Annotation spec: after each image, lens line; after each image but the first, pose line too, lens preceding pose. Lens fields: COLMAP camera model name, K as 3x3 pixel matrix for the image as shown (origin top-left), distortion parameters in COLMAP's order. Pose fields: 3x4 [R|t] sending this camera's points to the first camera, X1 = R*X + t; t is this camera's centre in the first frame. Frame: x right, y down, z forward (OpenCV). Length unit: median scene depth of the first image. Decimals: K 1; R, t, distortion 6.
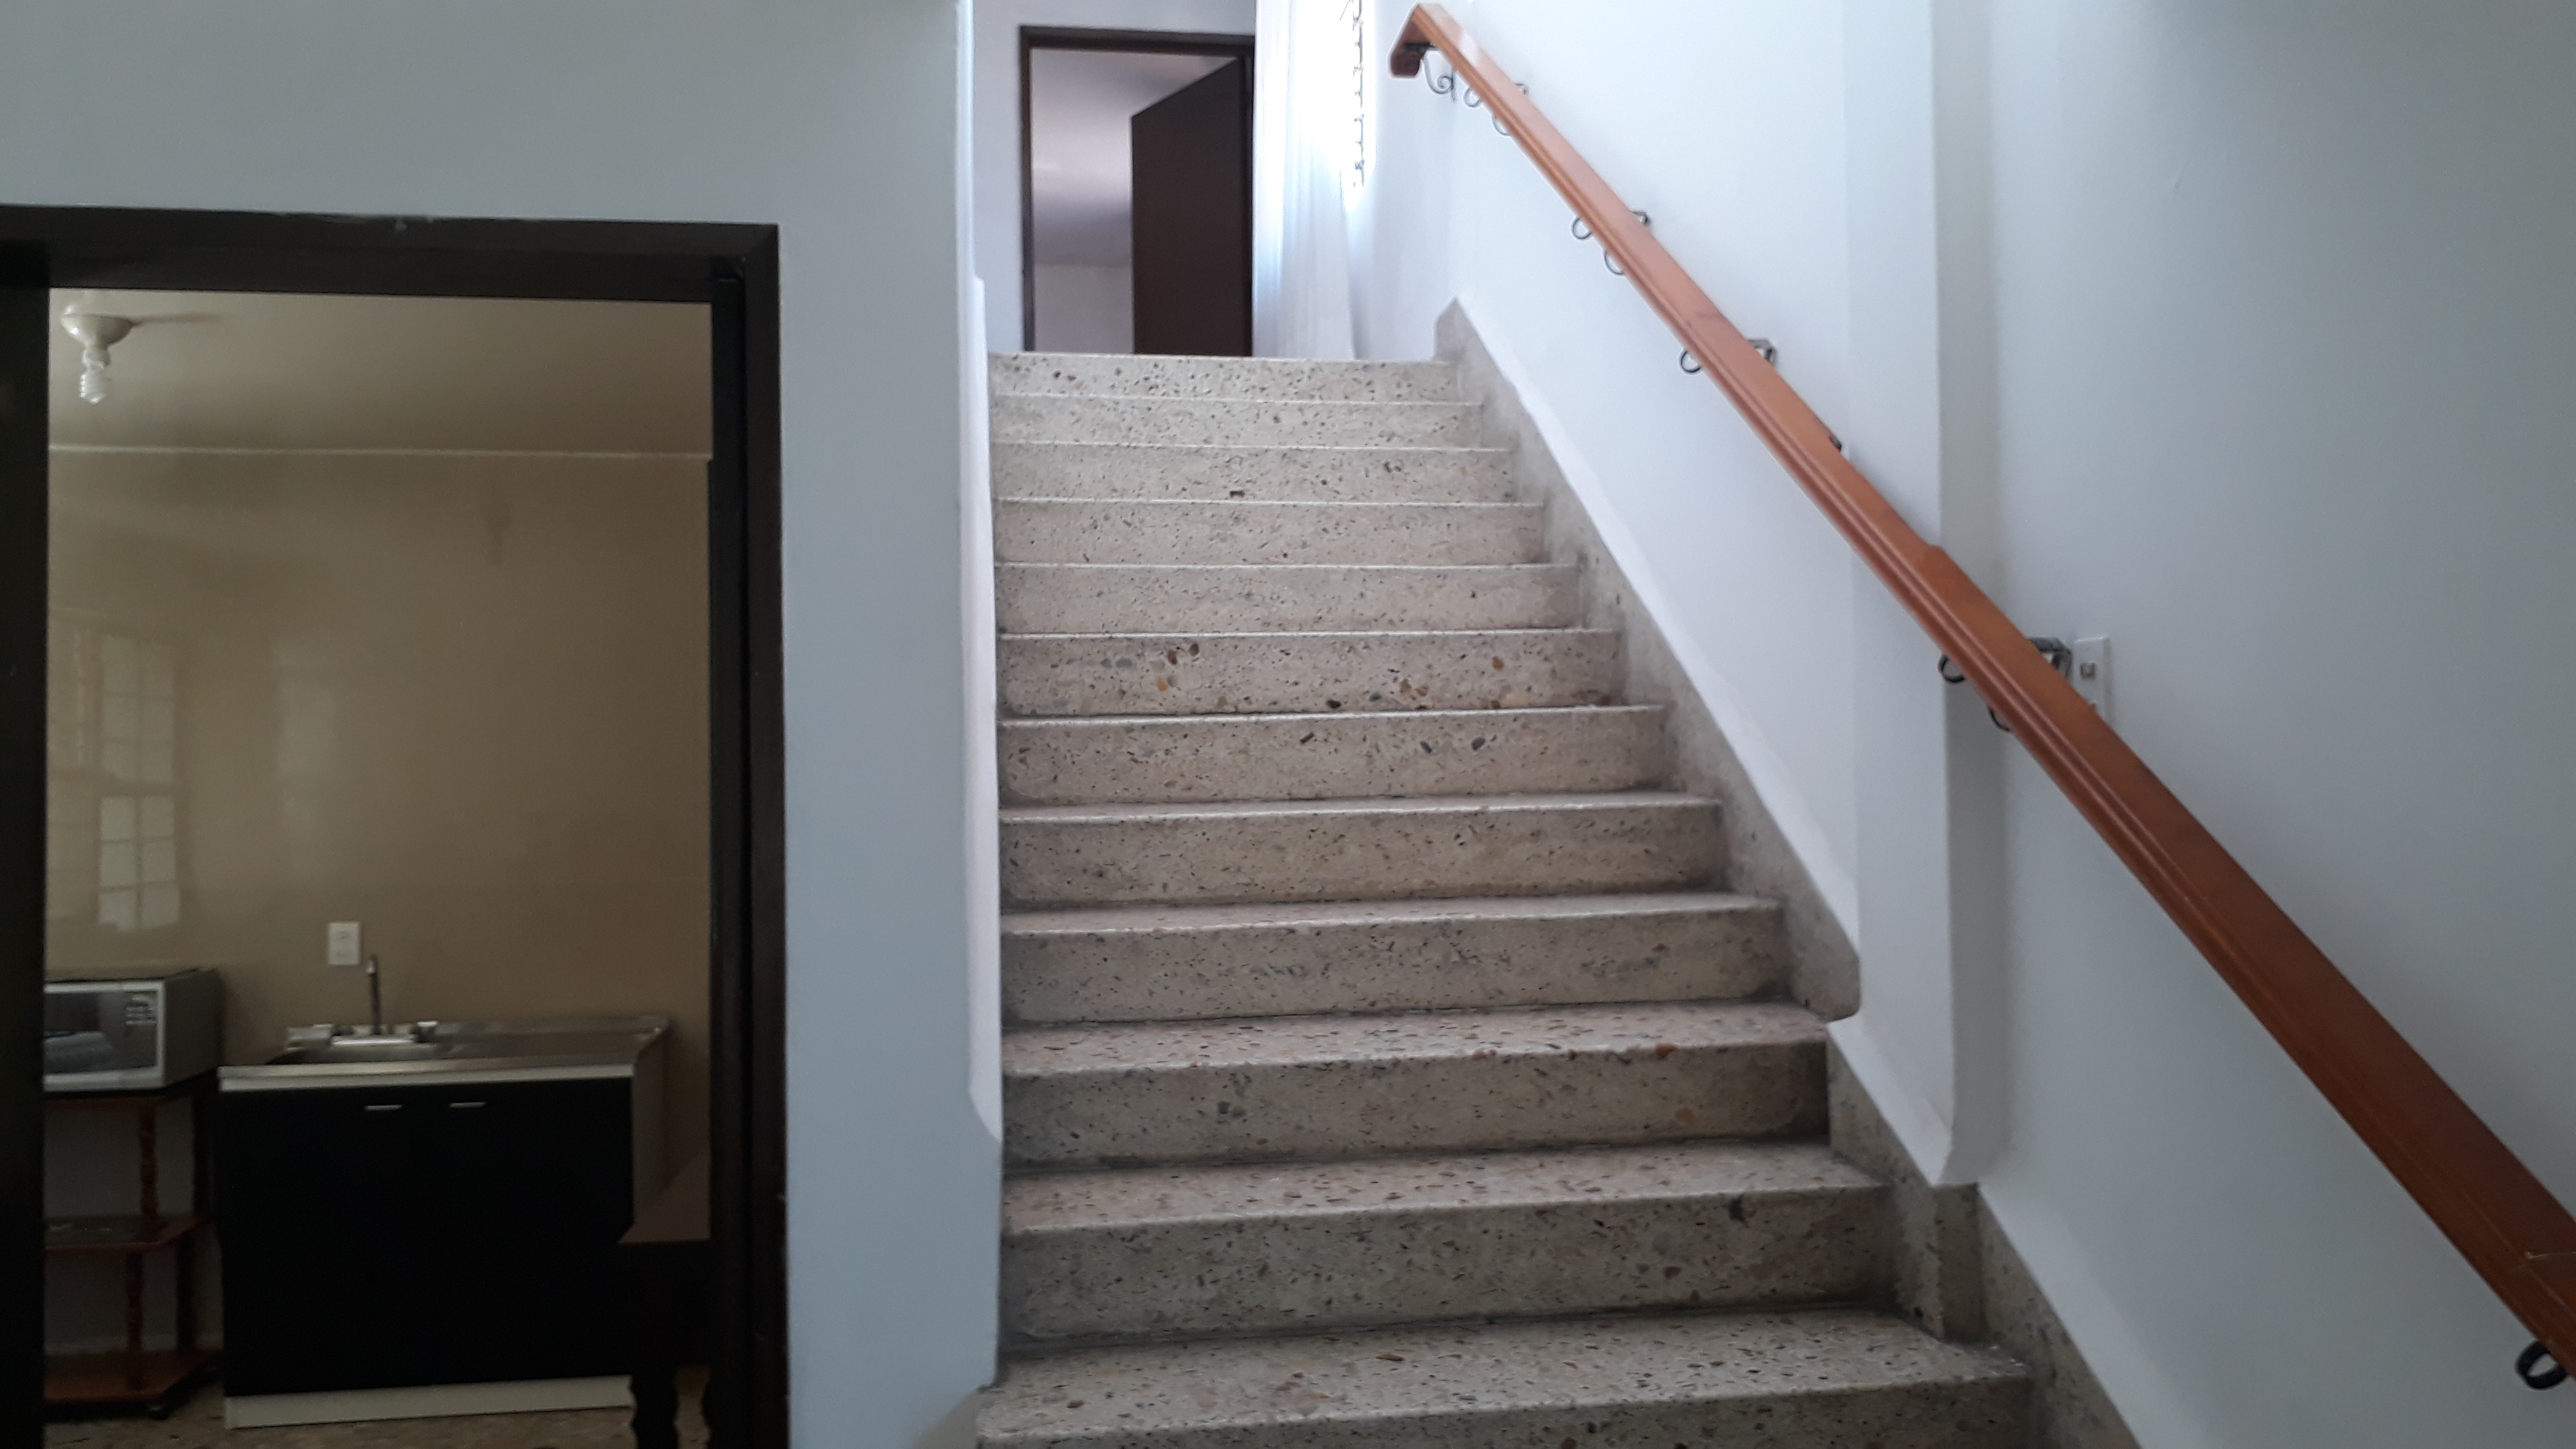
lens RADIAL K [[2062.3, 0, 1270.6], [0, 2062.3, 712.4], [0, 0, 1]] dist [0.063069, -0.128056]
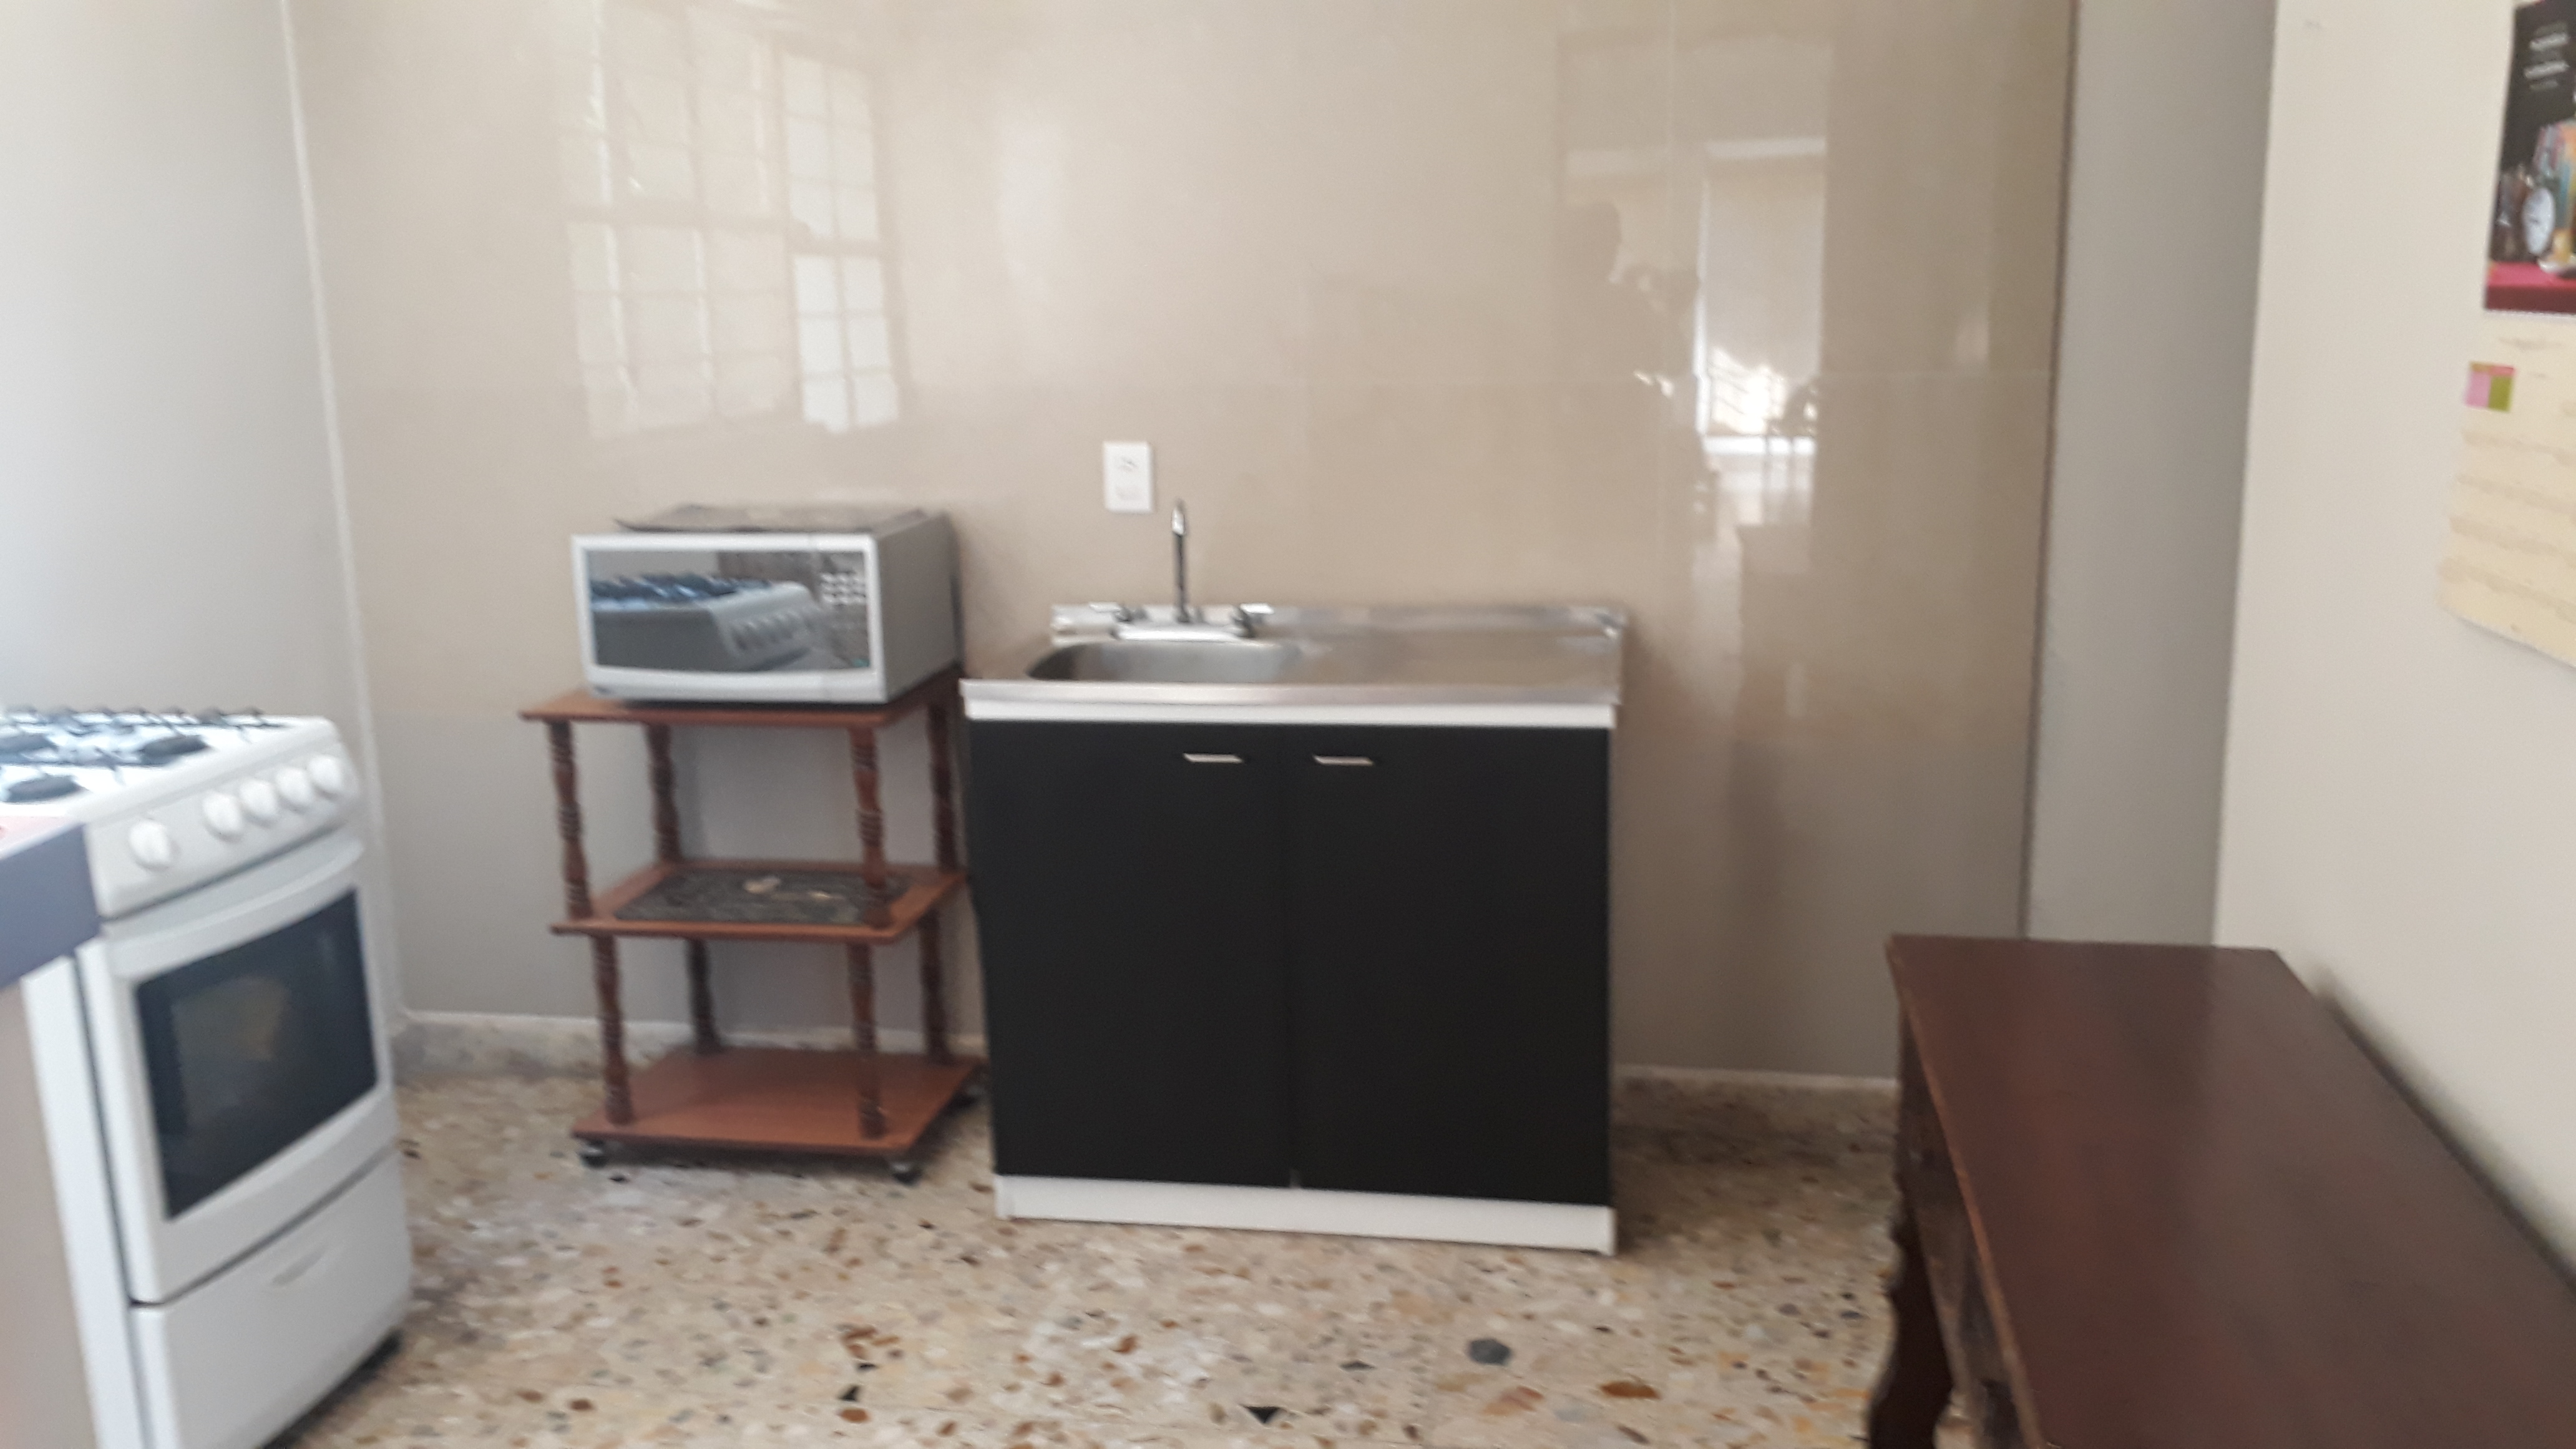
lens RADIAL K [[2062.3, 0, 1285.7], [0, 2062.3, 731.5], [0, 0, 1]] dist [0.063069, -0.128056]
pose [[0.954467, 0.059462, -0.292329, -0.214167], [0.016769, 0.967689, 0.251587, 0.029249], [0.297844, -0.245034, 0.922631, 0.419909]]
